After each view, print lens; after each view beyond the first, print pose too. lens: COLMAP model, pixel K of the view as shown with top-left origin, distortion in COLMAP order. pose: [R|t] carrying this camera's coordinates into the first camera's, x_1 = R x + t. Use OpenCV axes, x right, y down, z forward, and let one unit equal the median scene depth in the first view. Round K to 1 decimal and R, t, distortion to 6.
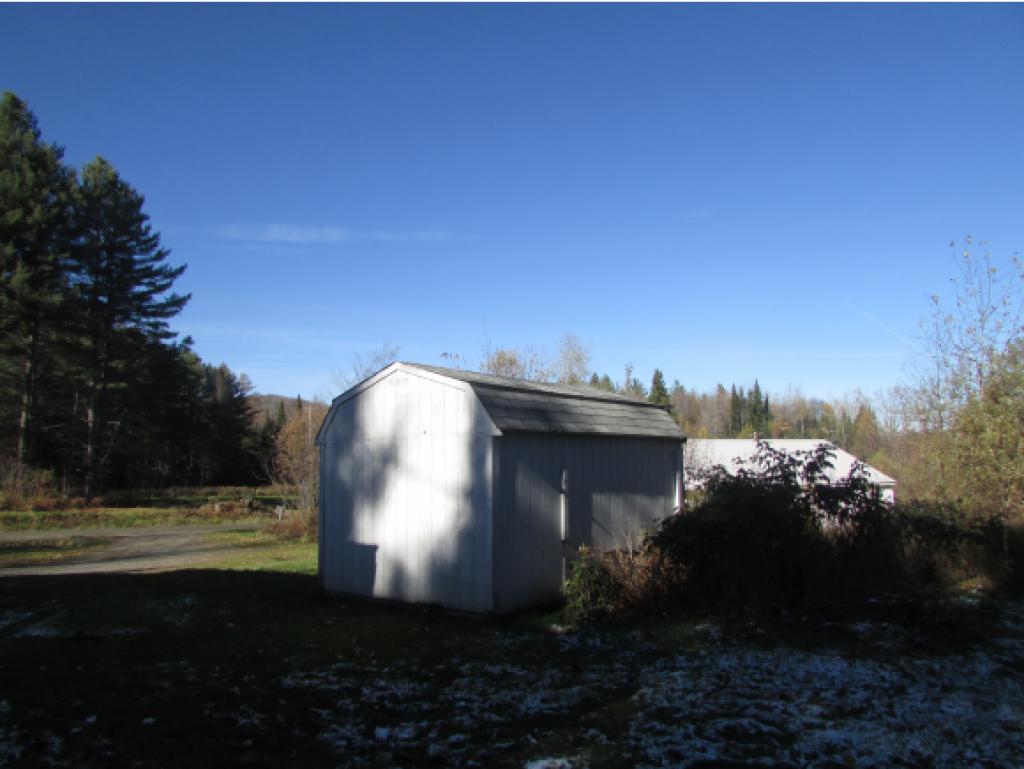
lens RADIAL K [[723.6, 0, 512.0], [0, 723.6, 384.5], [0, 0, 1]] dist [-0.001145, 0.000032]
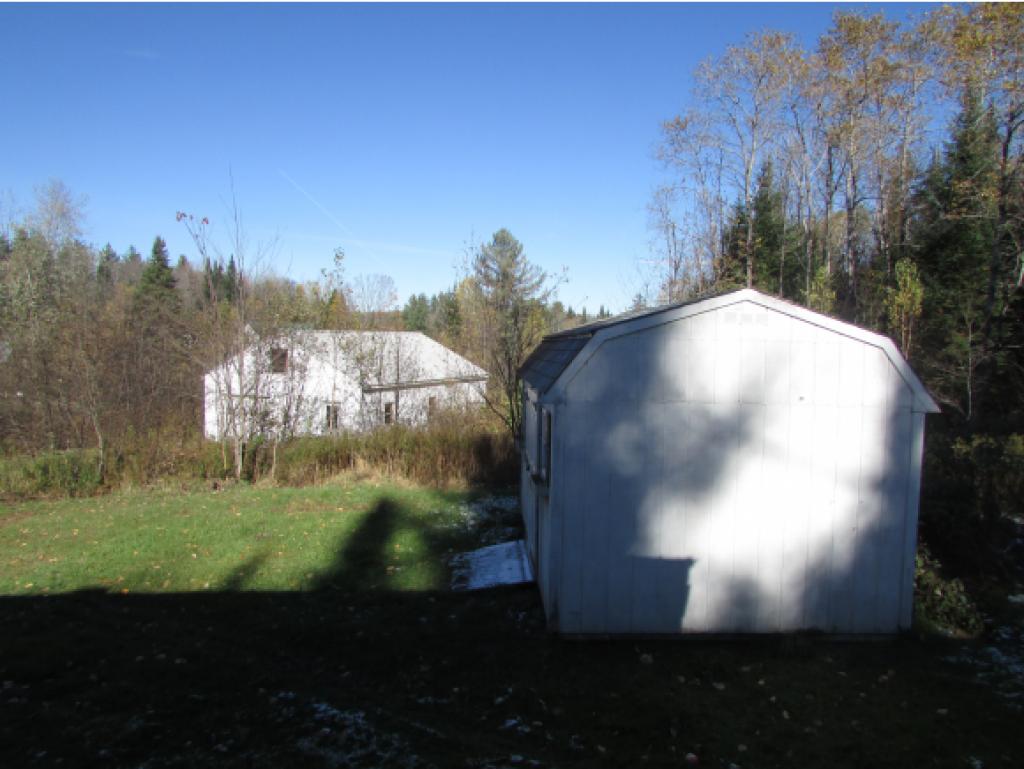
lens RADIAL K [[727.9, 0, 512.0], [0, 727.9, 384.5], [0, 0, 1]] dist [0.006110, 0.002011]
pose [[0.770370, -0.016664, 0.637379, -0.749327], [-0.089304, 0.986984, 0.133742, -0.014202], [-0.631312, -0.159952, 0.758855, 0.619460]]
